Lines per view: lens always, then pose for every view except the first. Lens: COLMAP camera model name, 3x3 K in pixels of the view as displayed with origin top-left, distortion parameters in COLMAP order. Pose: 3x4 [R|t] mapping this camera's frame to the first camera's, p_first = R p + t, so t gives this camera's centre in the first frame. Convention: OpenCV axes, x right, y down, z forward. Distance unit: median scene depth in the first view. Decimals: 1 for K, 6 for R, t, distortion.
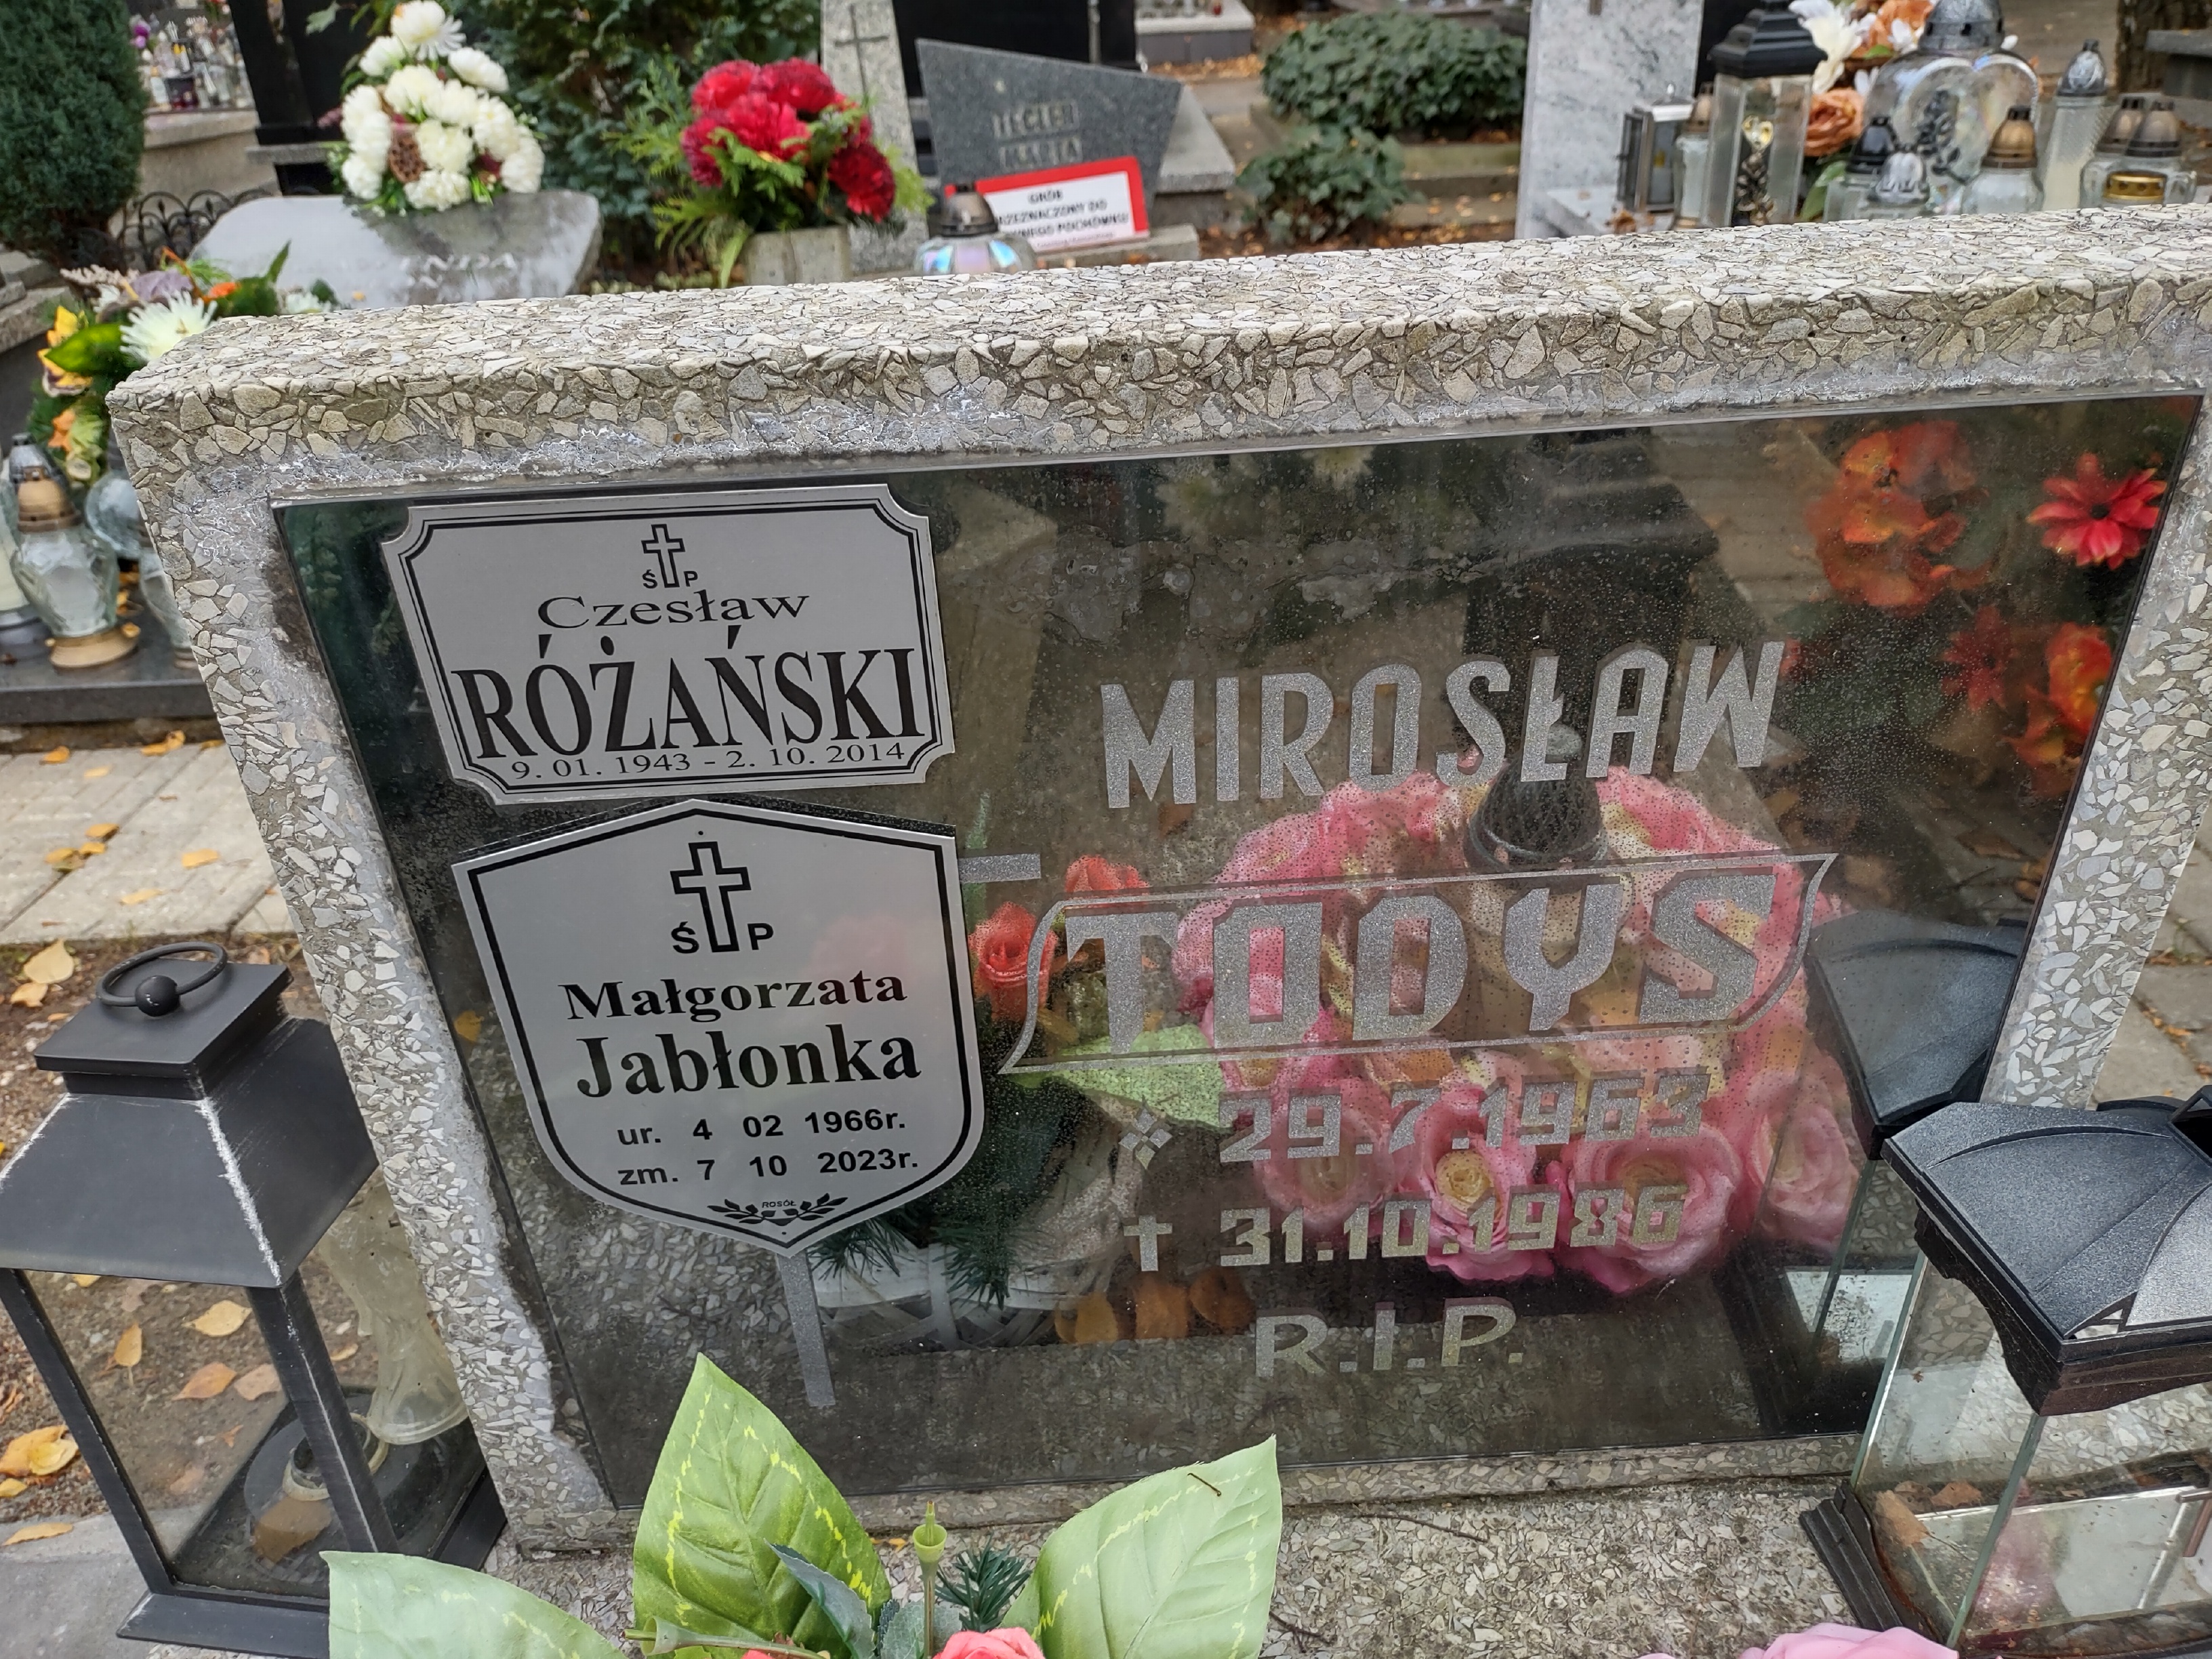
lens RADIAL K [[1724.5, 0, 1106.0], [0, 1724.5, 829.5], [0, 0, 1]] dist [0.034317, -0.075705]
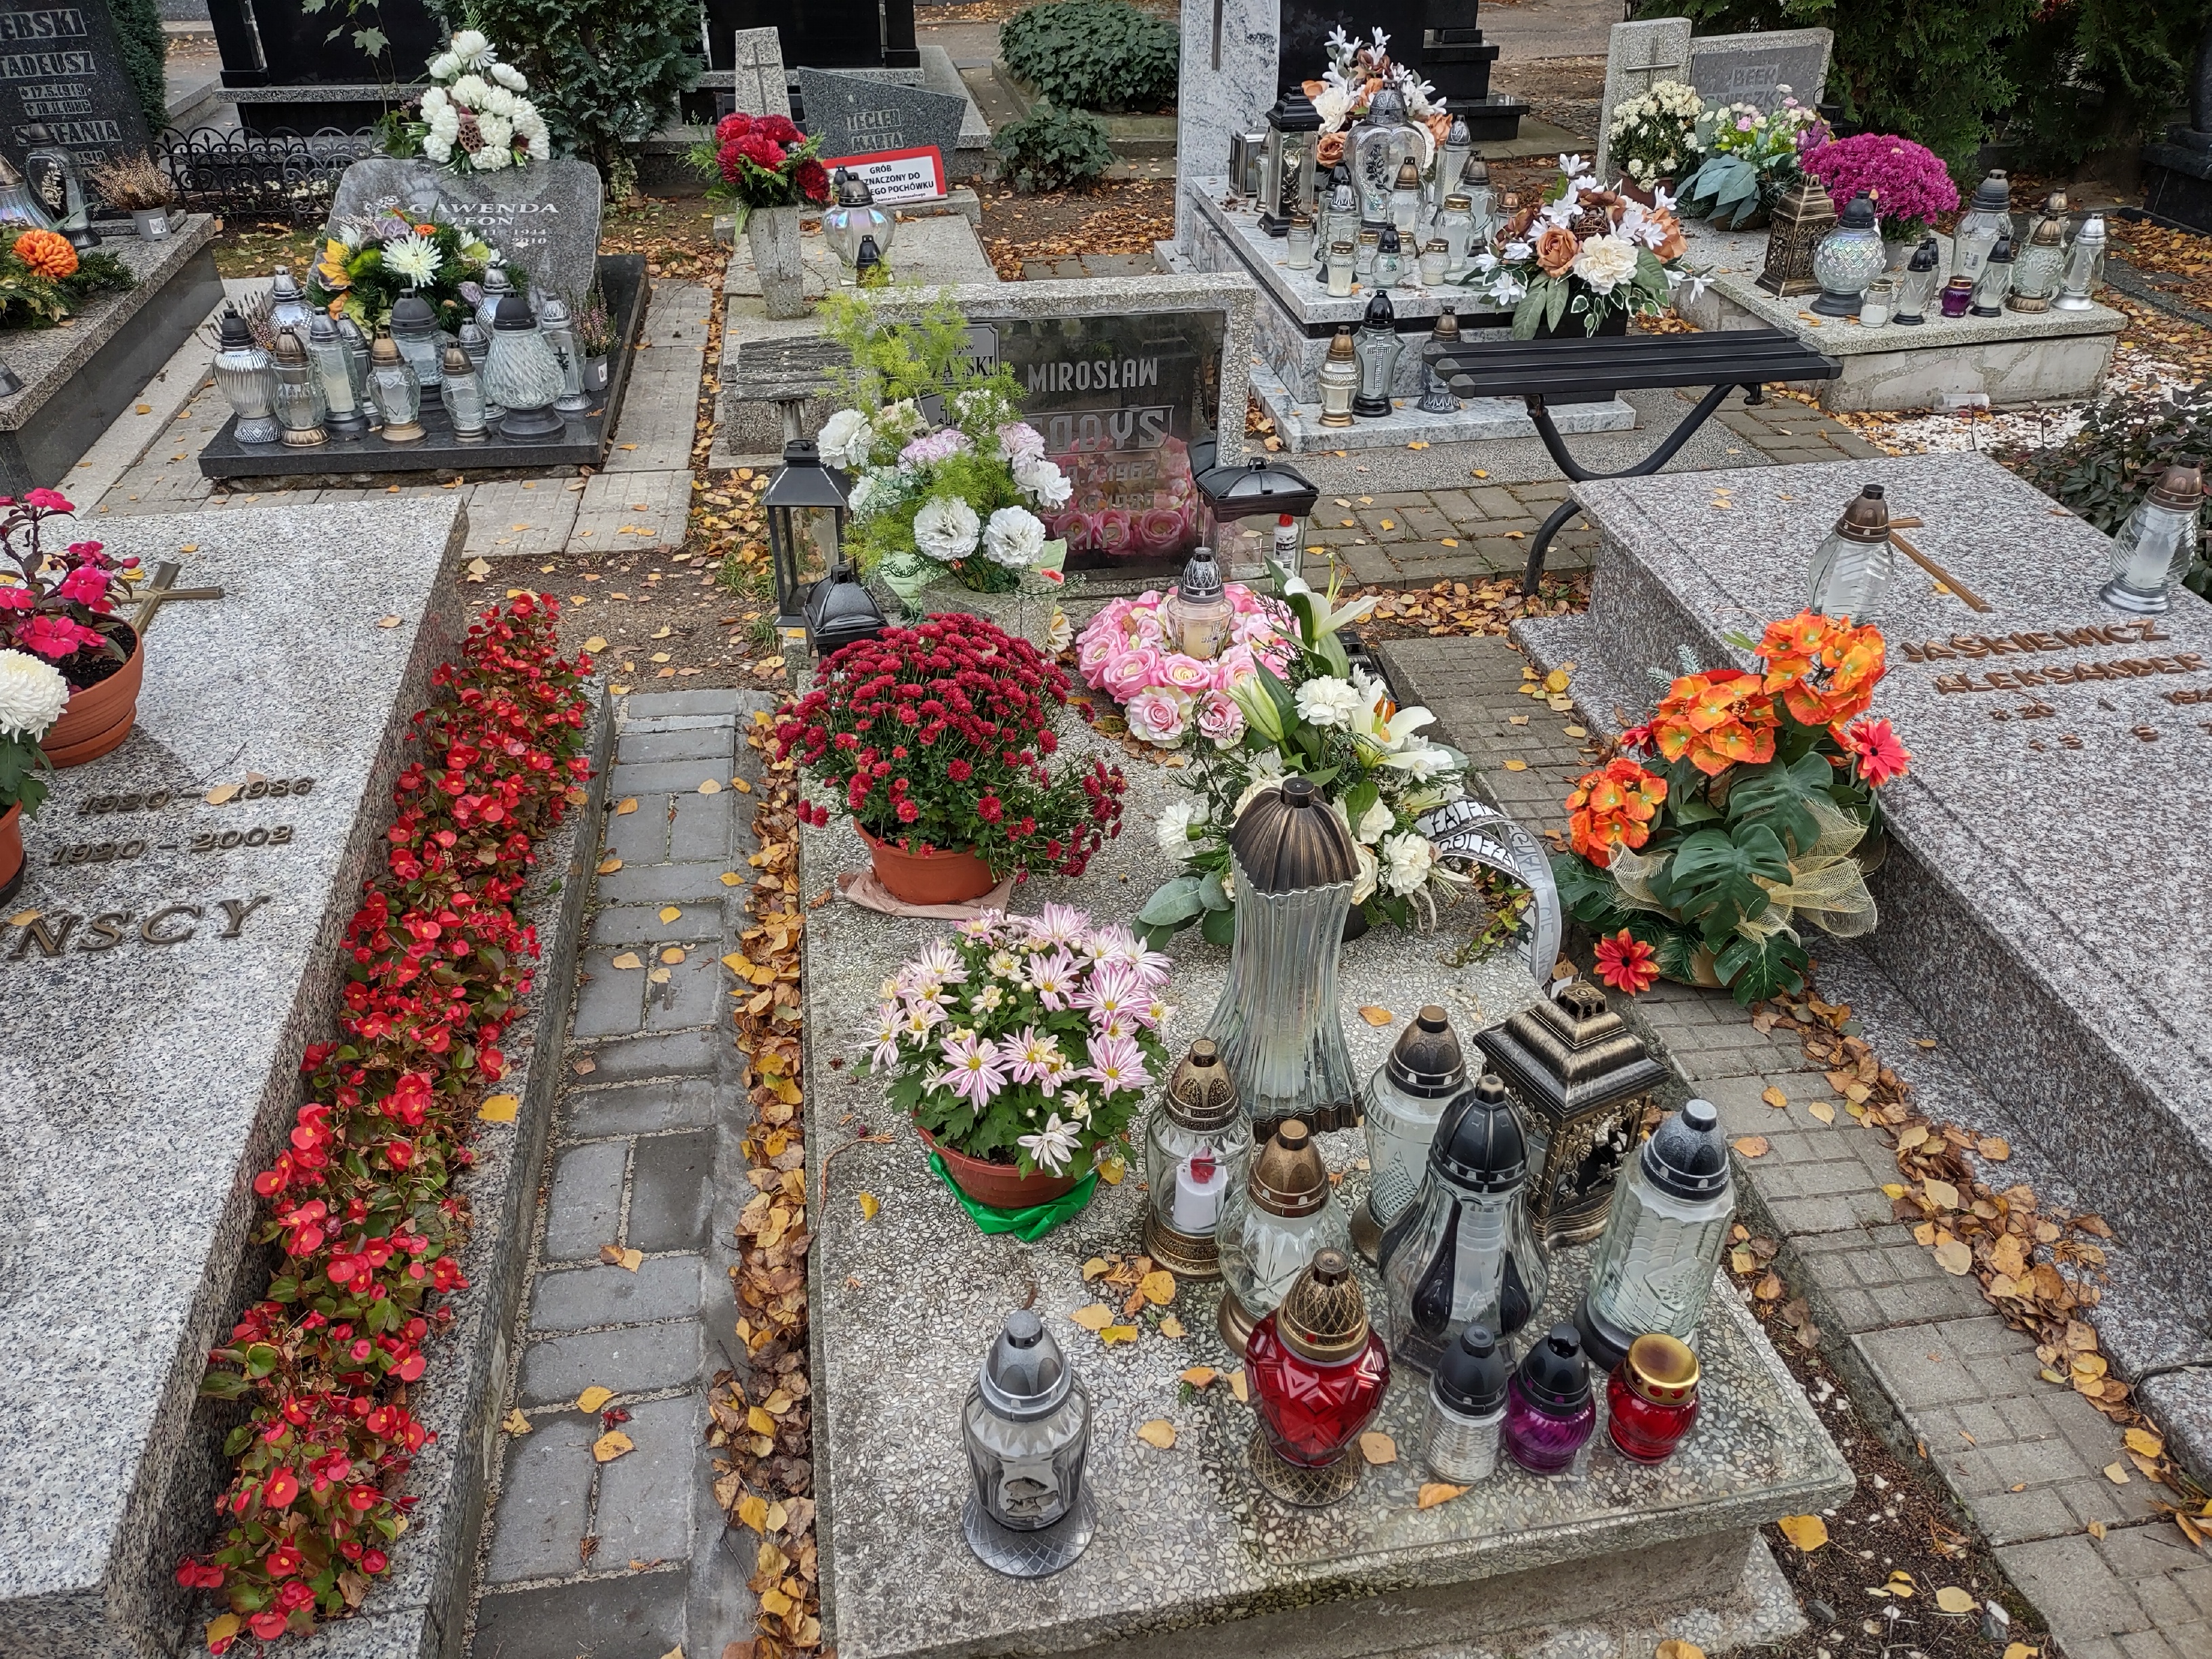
lens RADIAL K [[1667.0, 0, 1130.4], [0, 1667.0, 843.4], [0, 0, 1]] dist [0.044983, -0.069301]
pose [[0.986266, -0.037581, 0.160833, -0.083211], [0.026228, 0.997050, 0.072140, 0.147294], [-0.163070, -0.066931, 0.984342, -0.605133]]
